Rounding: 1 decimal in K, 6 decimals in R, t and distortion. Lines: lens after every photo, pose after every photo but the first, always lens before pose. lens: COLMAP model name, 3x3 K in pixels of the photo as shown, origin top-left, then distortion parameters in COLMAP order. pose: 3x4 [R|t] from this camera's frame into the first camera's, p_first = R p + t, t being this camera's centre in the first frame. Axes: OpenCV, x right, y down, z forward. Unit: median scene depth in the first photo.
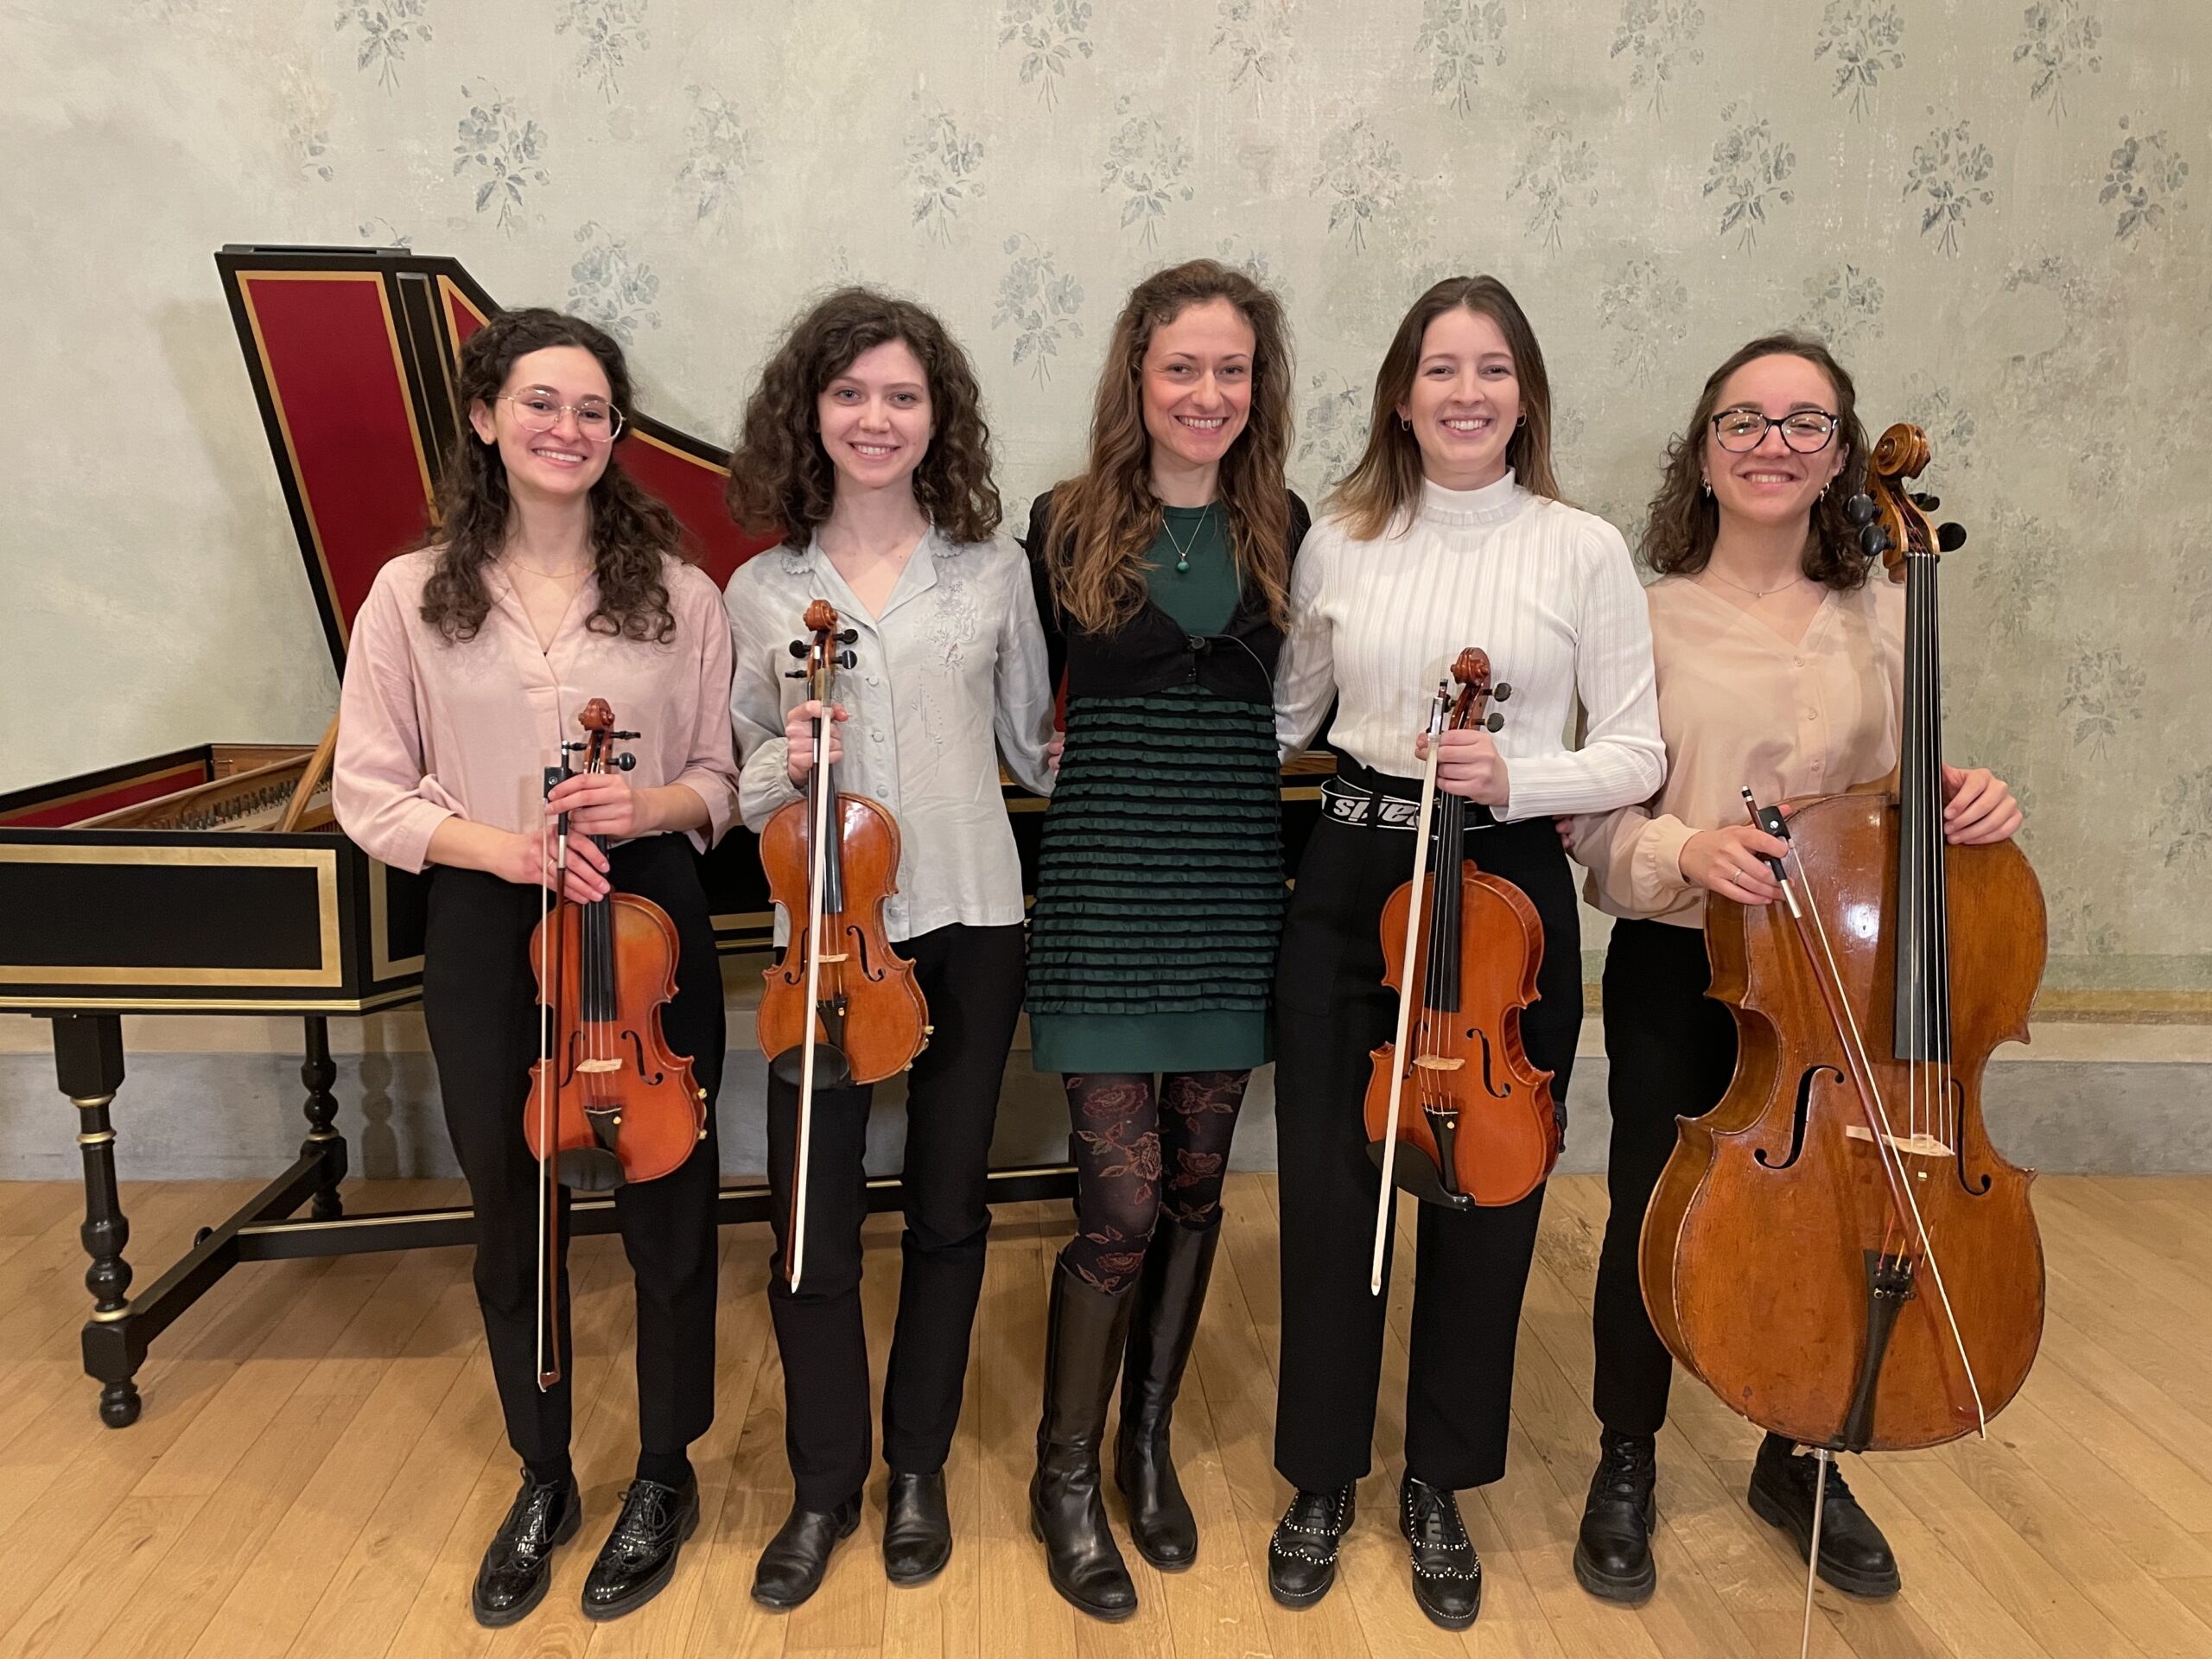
lens RADIAL K [[1620.3, 0, 1108.0], [0, 1620.3, 828.4], [0, 0, 1]] dist [0.067335, -0.084523]
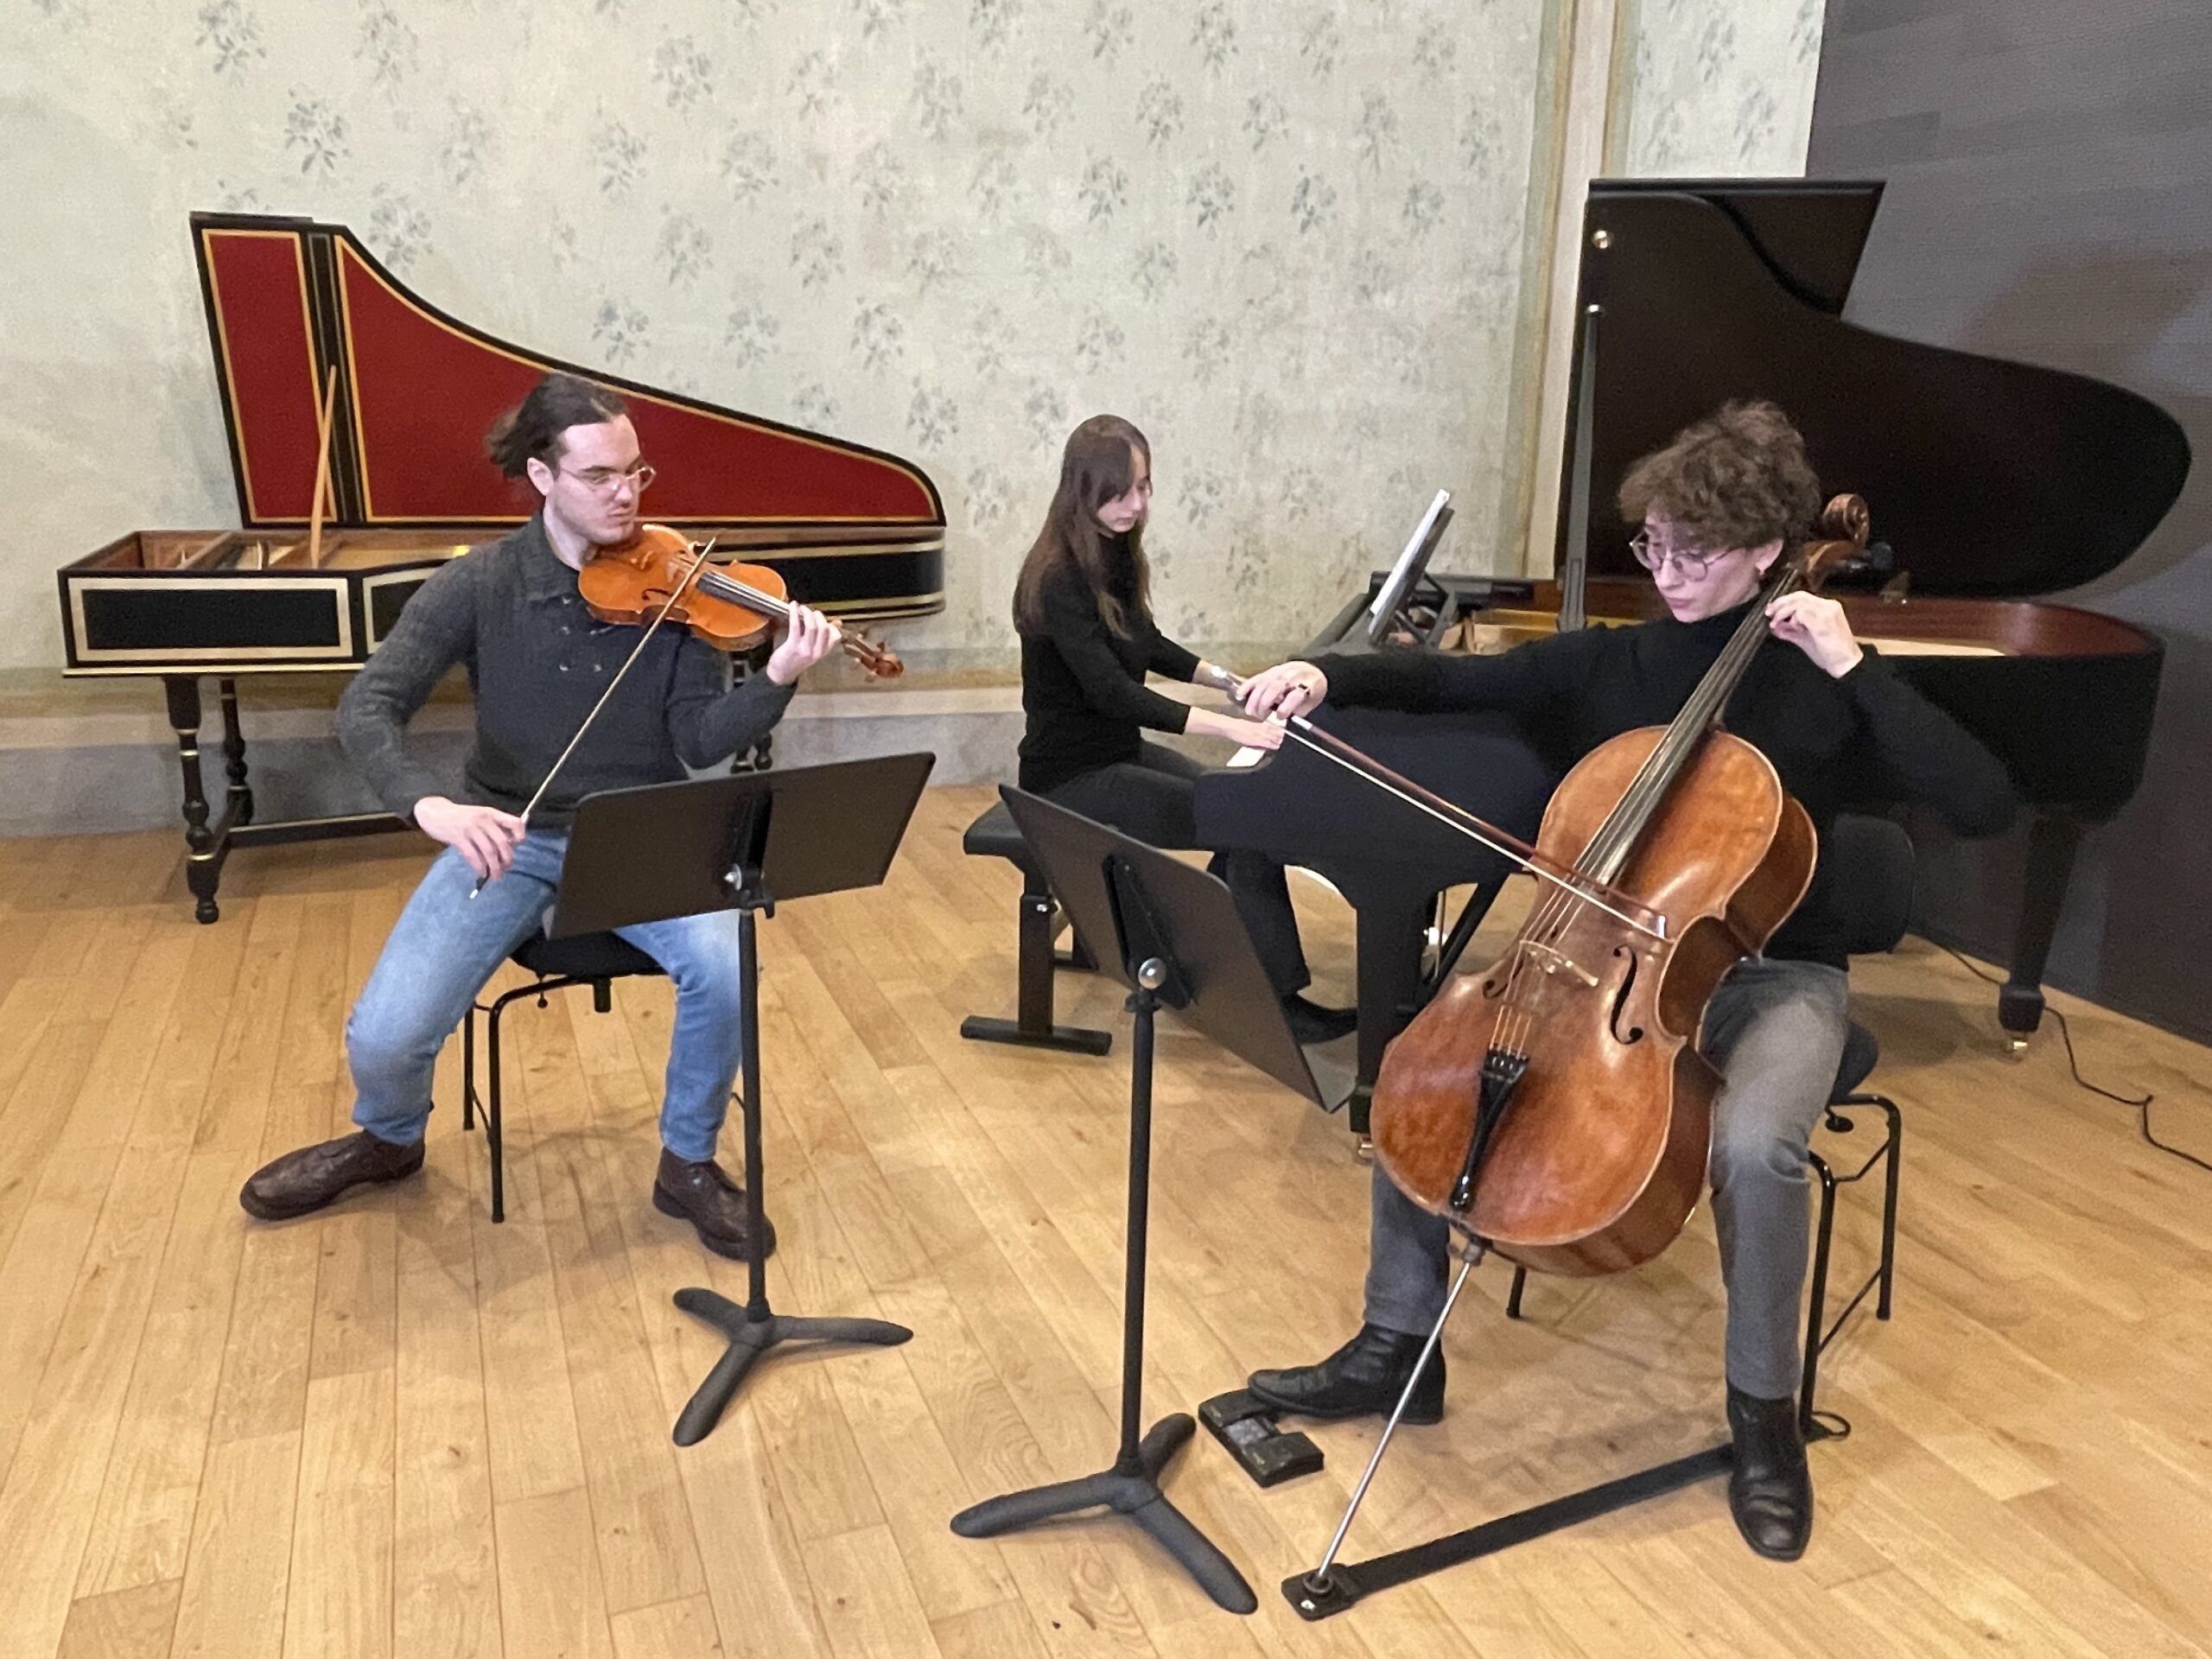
lens RADIAL K [[1620.3, 0, 1084.7], [0, 1620.3, 795.3], [0, 0, 1]] dist [0.067335, -0.084523]
pose [[0.957580, -0.058784, 0.282109, -0.153819], [0.033069, 0.994921, 0.095068, 0.075509], [-0.286265, -0.081707, 0.954660, -0.700285]]
